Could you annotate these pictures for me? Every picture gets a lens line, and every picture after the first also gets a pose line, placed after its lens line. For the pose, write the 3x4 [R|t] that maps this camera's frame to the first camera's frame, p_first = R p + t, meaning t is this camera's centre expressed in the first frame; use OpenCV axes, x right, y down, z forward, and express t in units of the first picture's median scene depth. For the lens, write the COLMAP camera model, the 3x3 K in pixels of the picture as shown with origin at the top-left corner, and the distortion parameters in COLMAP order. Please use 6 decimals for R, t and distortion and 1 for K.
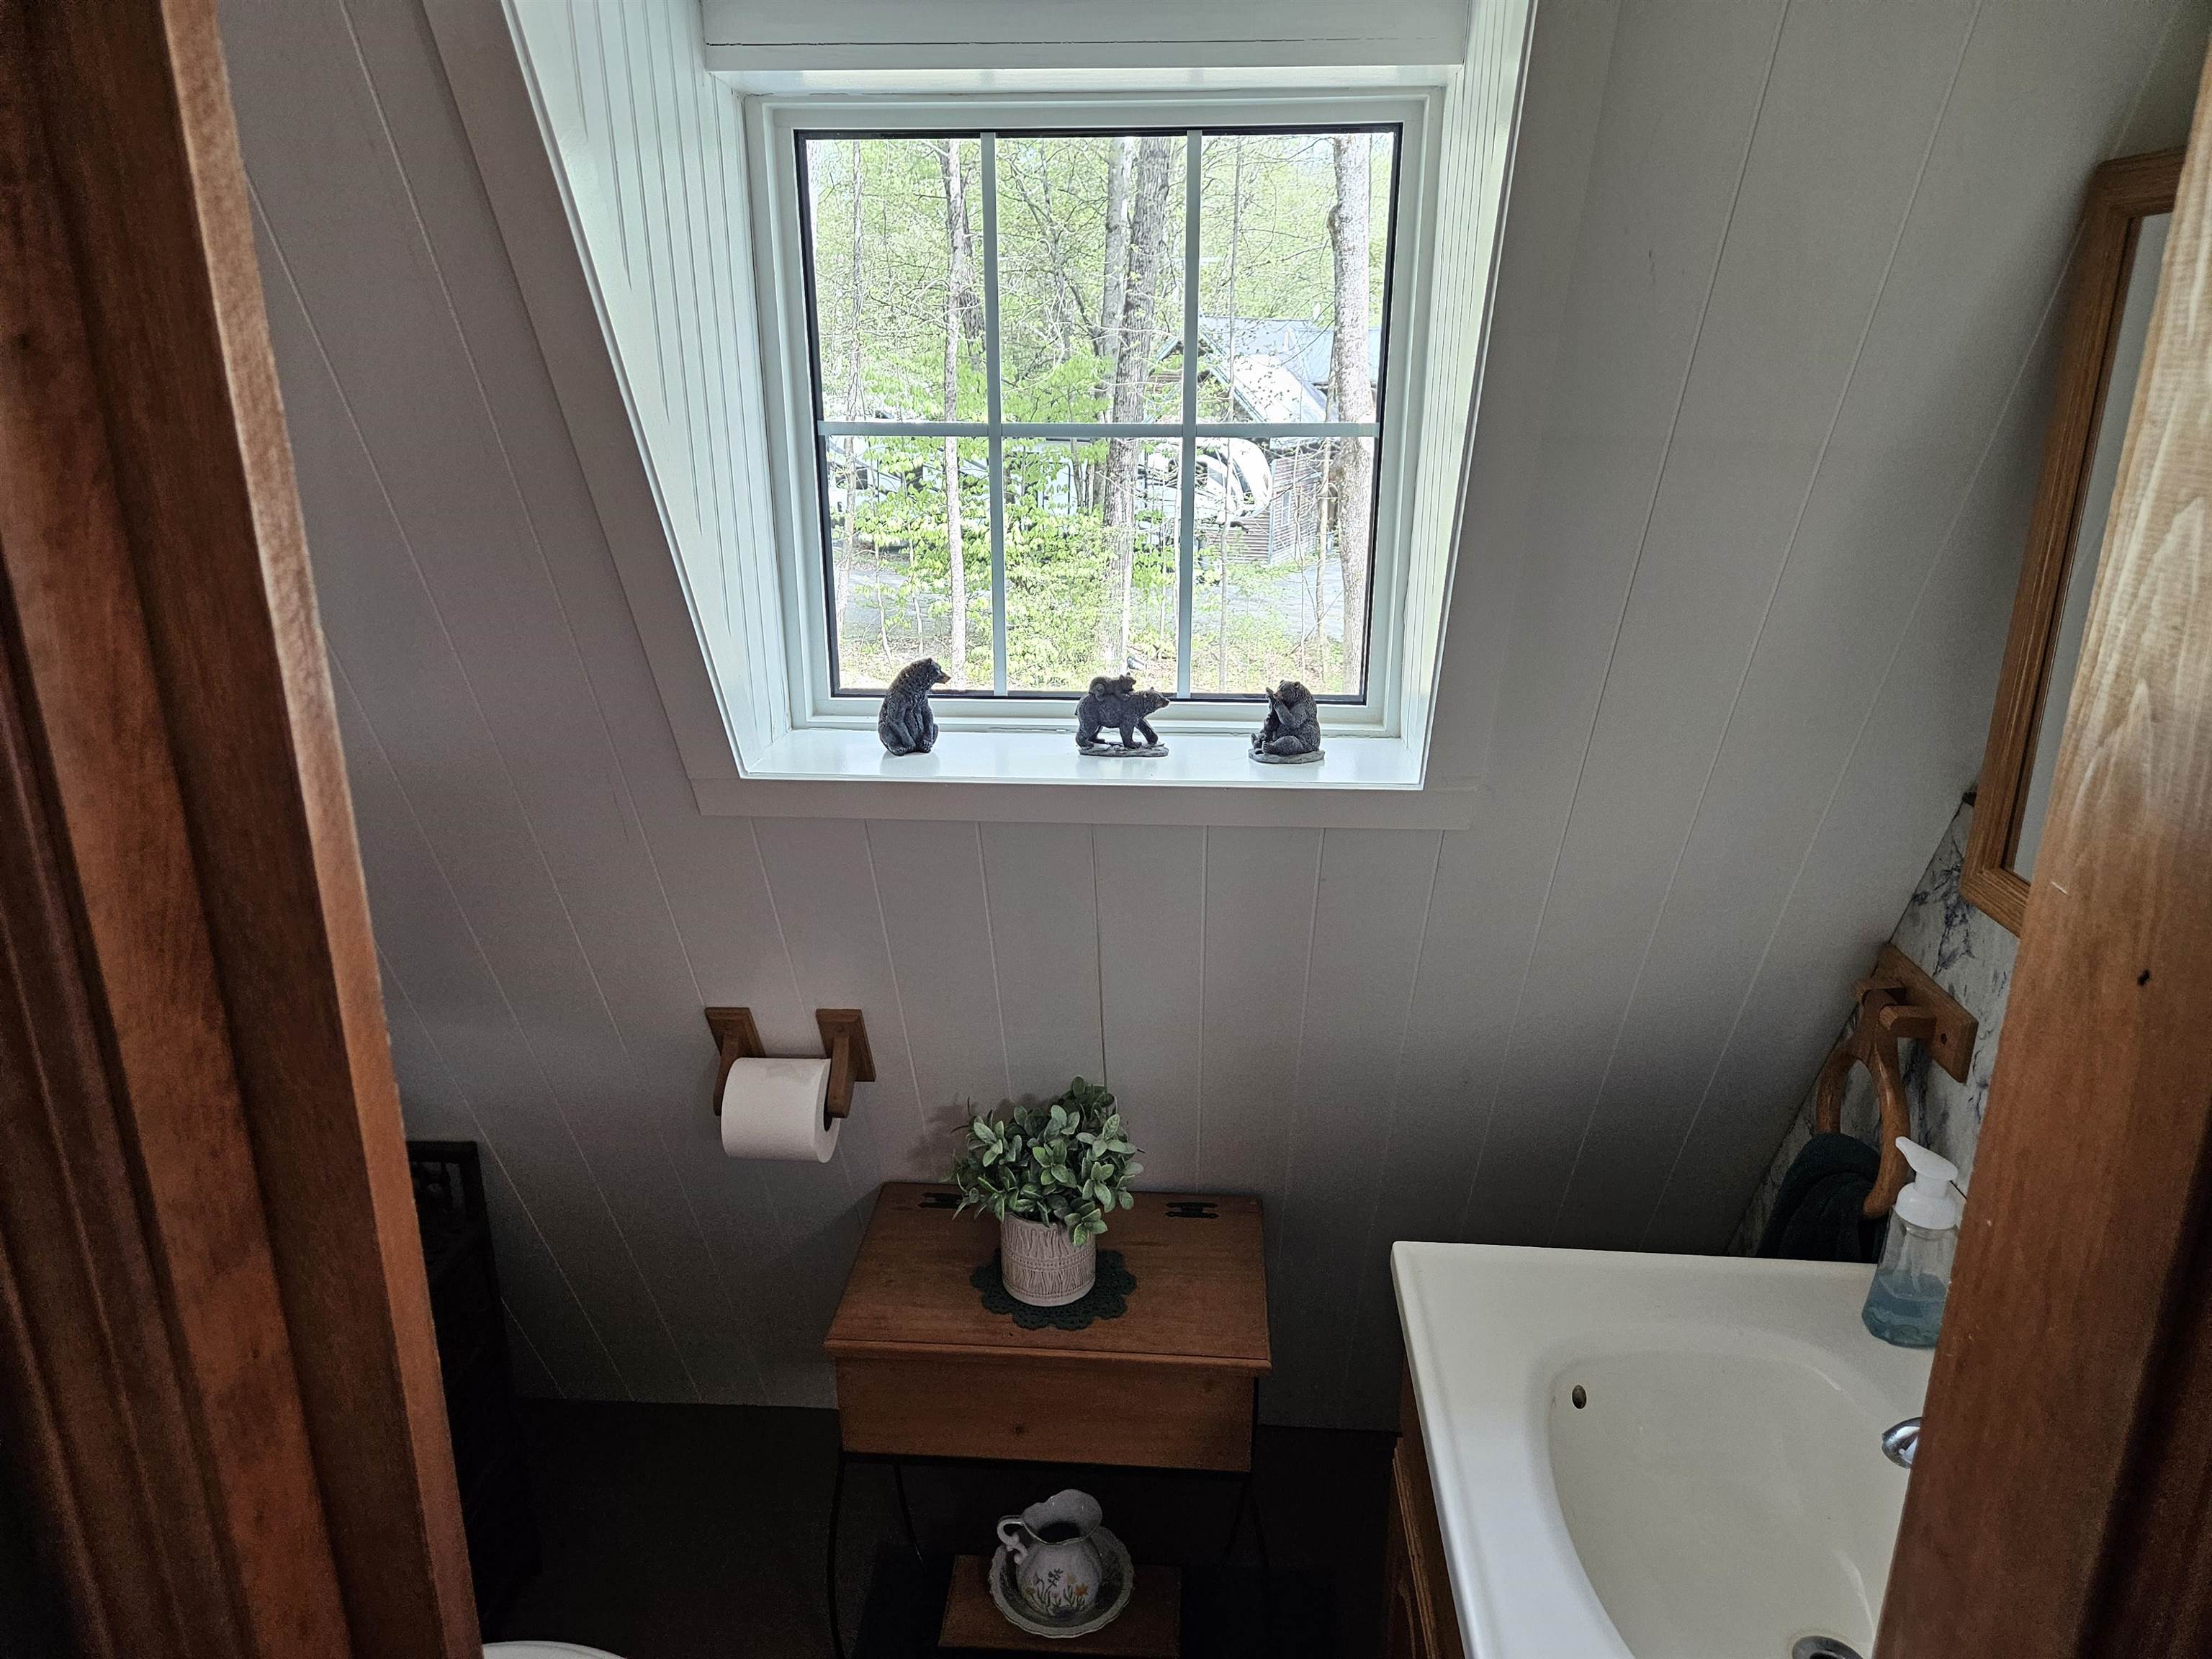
lens RADIAL K [[1480.7, 0, 1100.9], [0, 1480.7, 849.7], [0, 0, 1]] dist [0.067217, -0.054186]
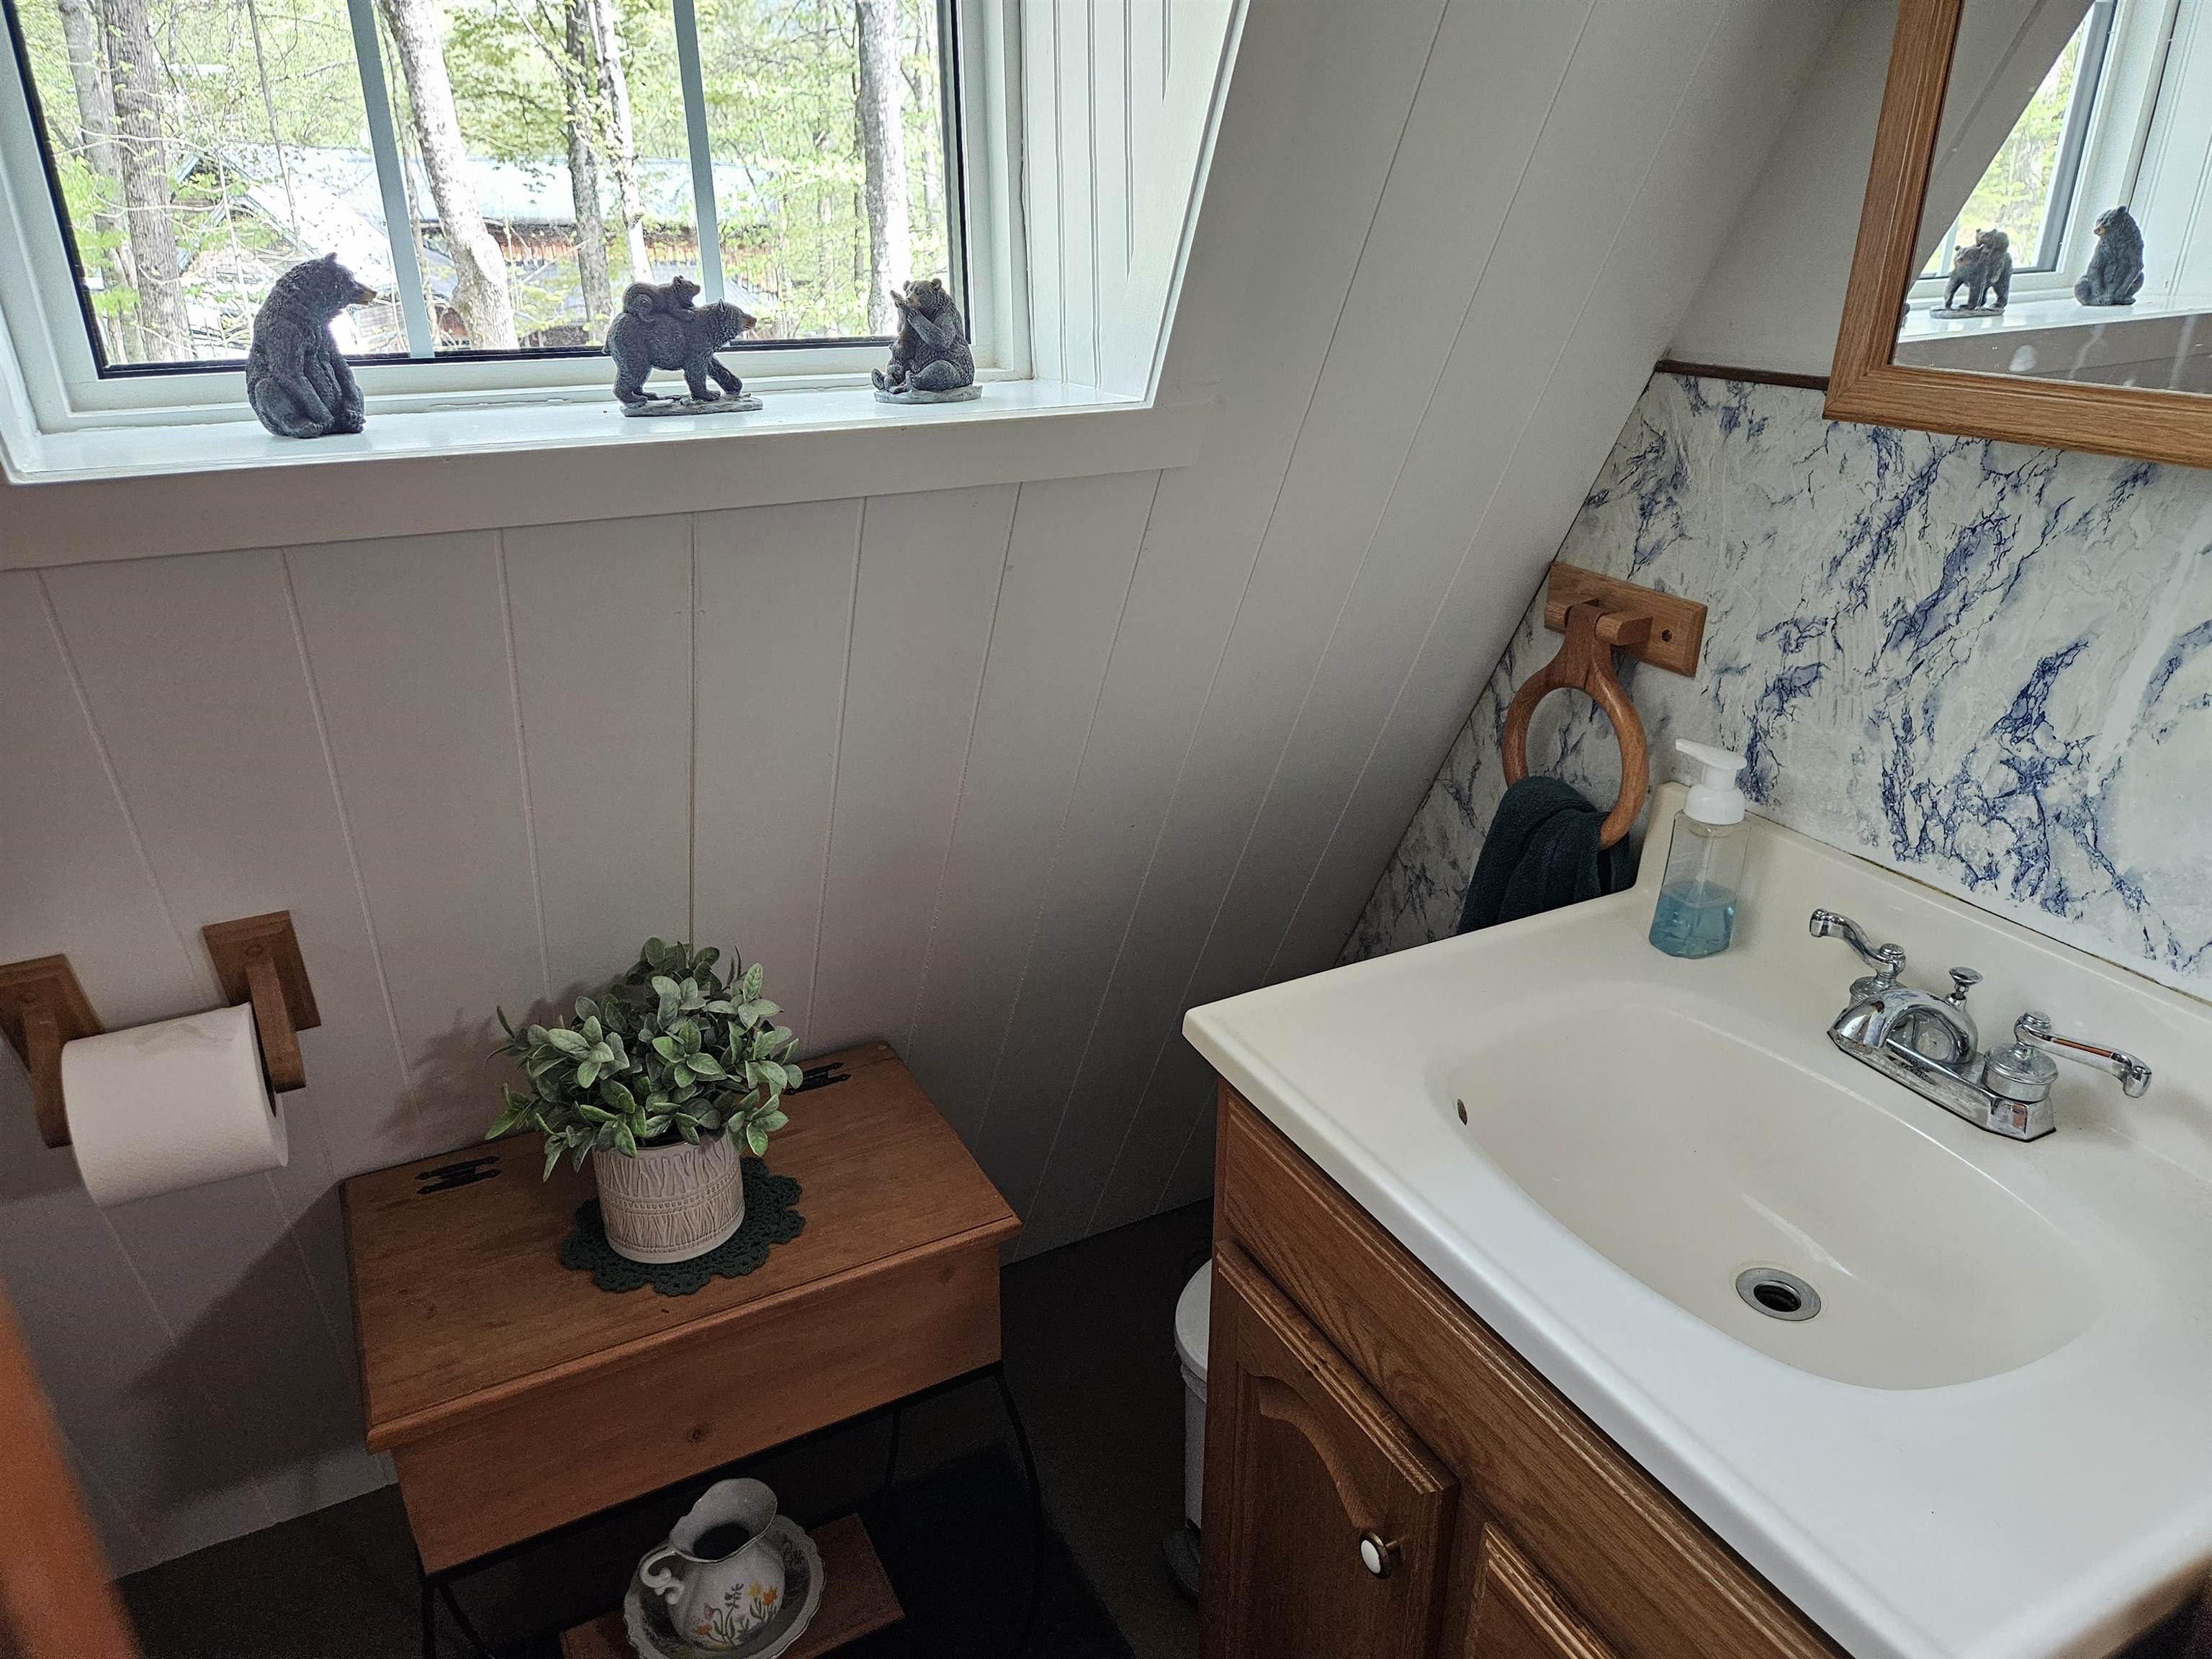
lens RADIAL K [[1480.7, 0, 1122.7], [0, 1480.7, 866.8], [0, 0, 1]] dist [0.067217, -0.054186]
pose [[0.845154, -0.220236, 0.487043, -0.175136], [0.171026, 0.974691, 0.143969, 0.062289], [-0.506424, -0.038379, 0.861430, 0.308570]]
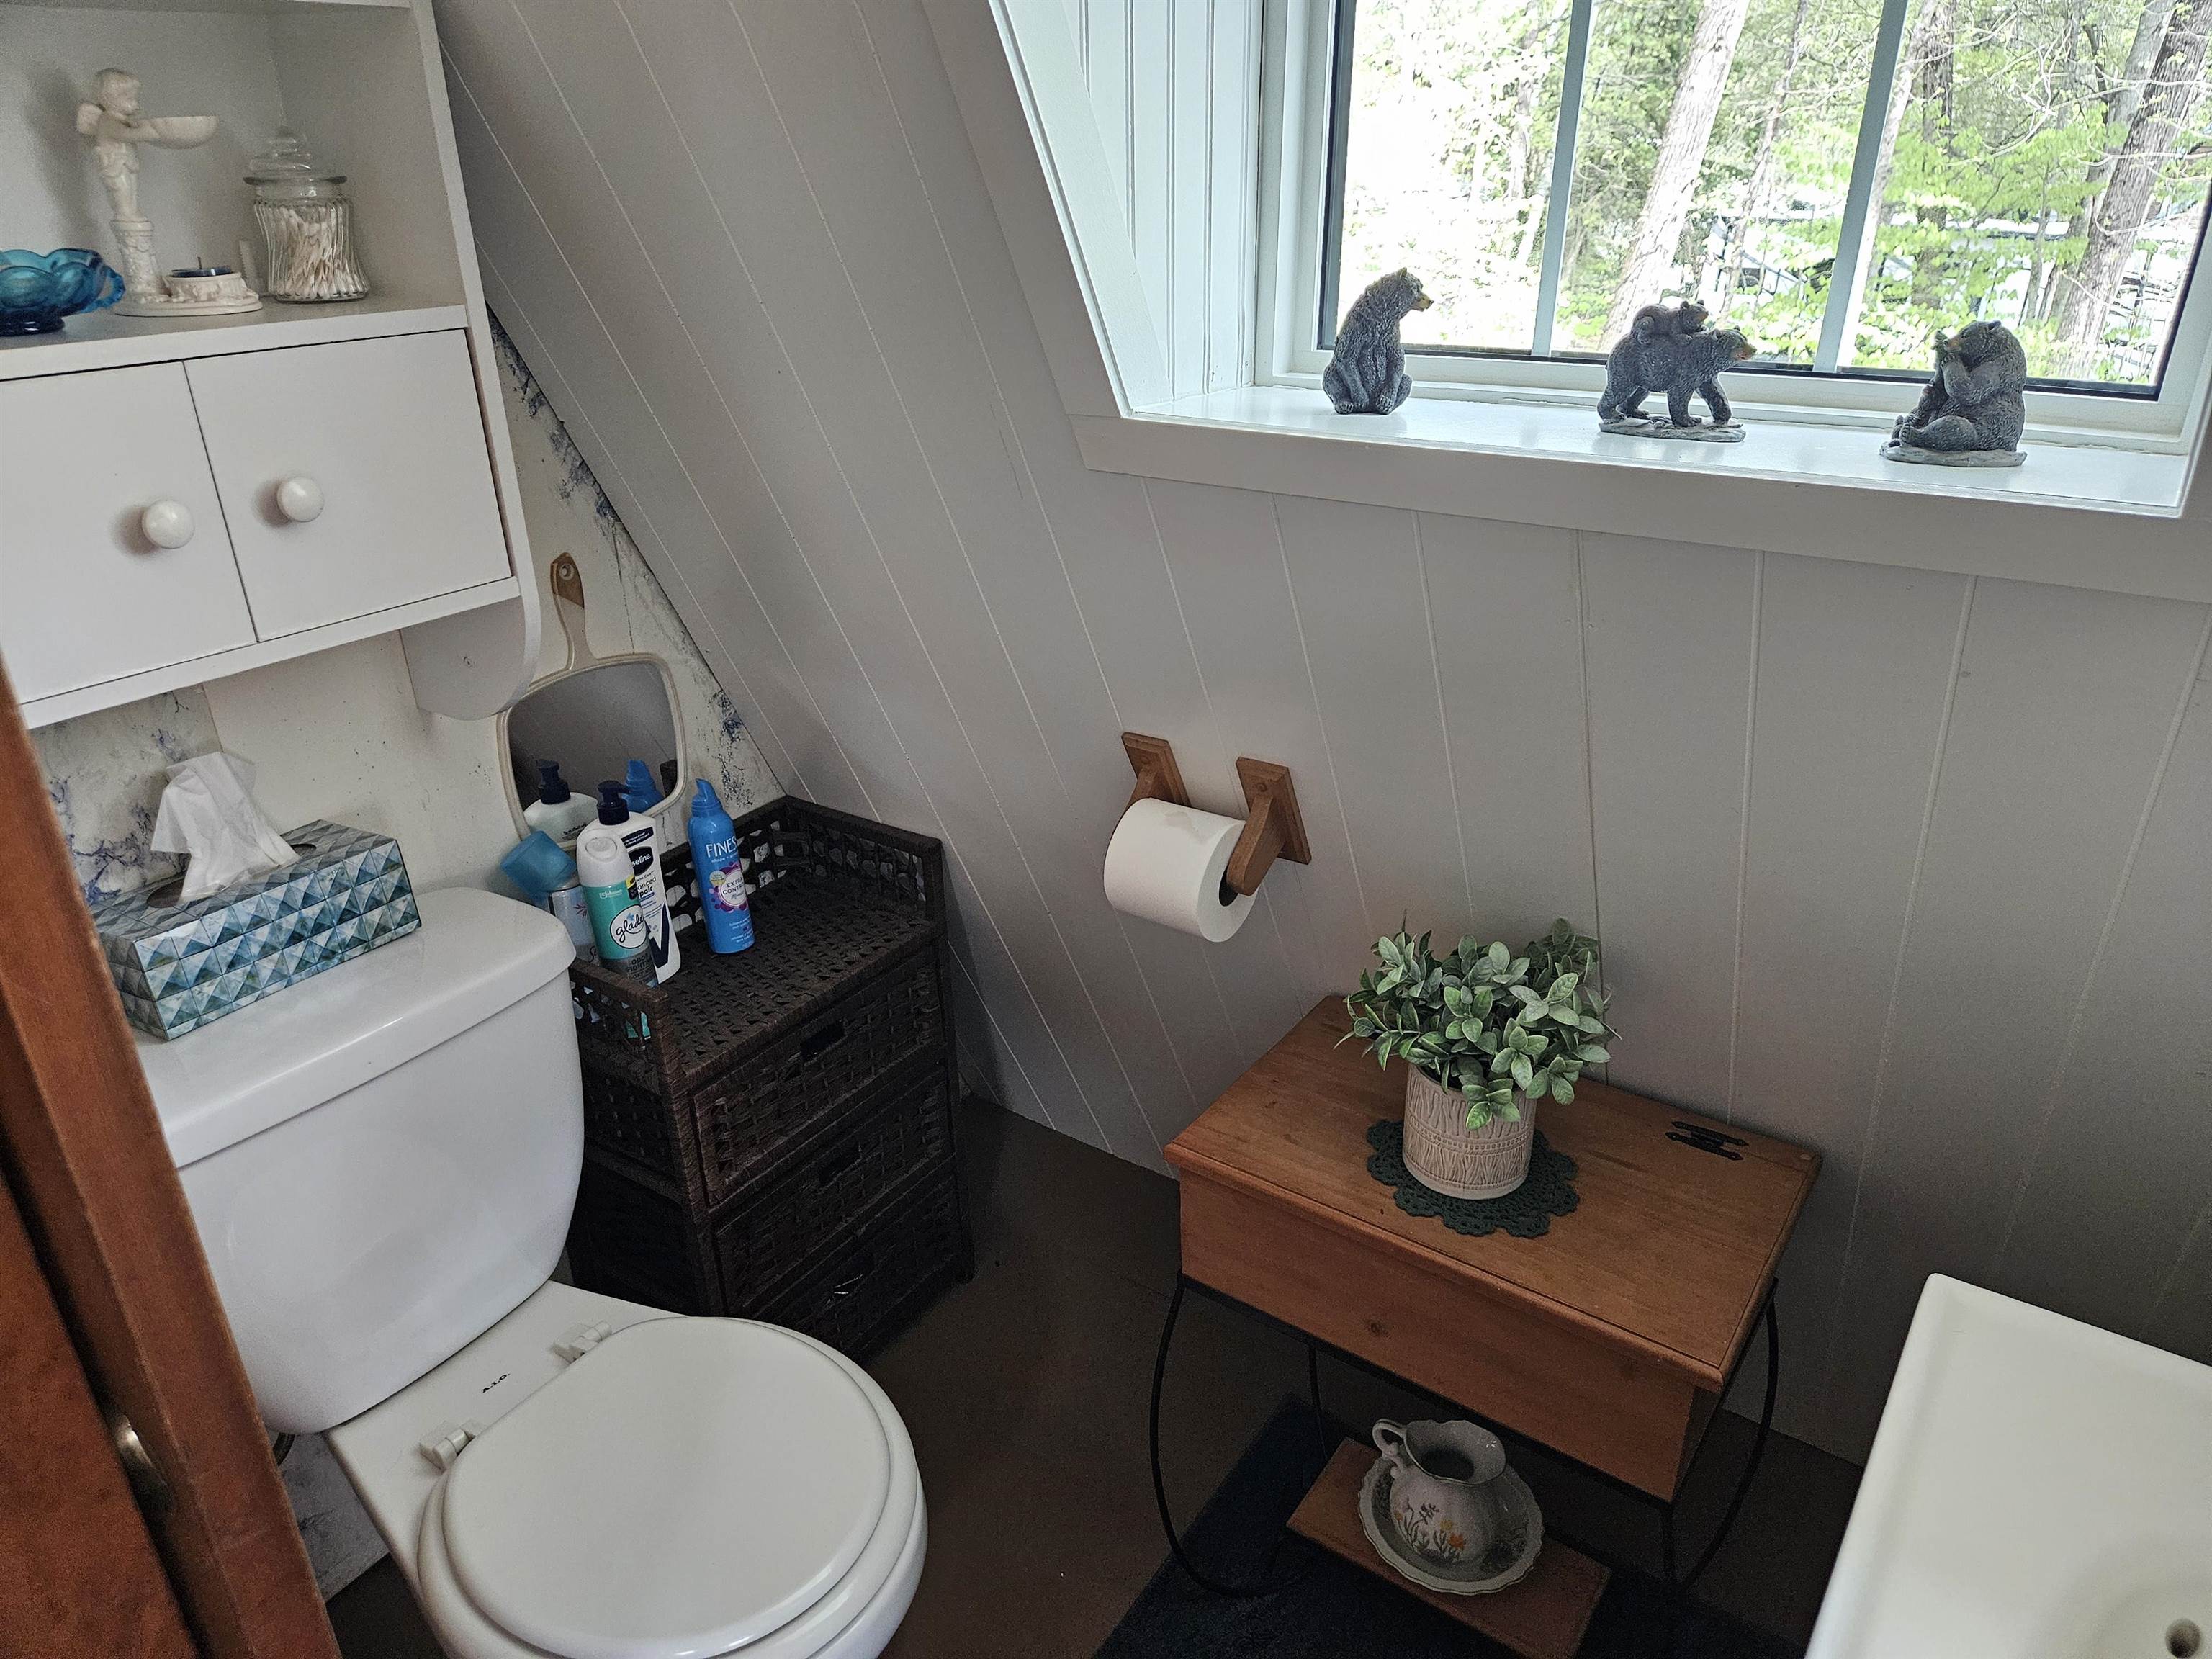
lens RADIAL K [[1480.7, 0, 1098.5], [0, 1480.7, 872.0], [0, 0, 1]] dist [0.067217, -0.054186]
pose [[0.853302, 0.219569, -0.472933, 0.143126], [-0.156826, 0.973090, 0.168821, 0.046108], [0.497275, -0.069887, 0.864774, 0.271995]]
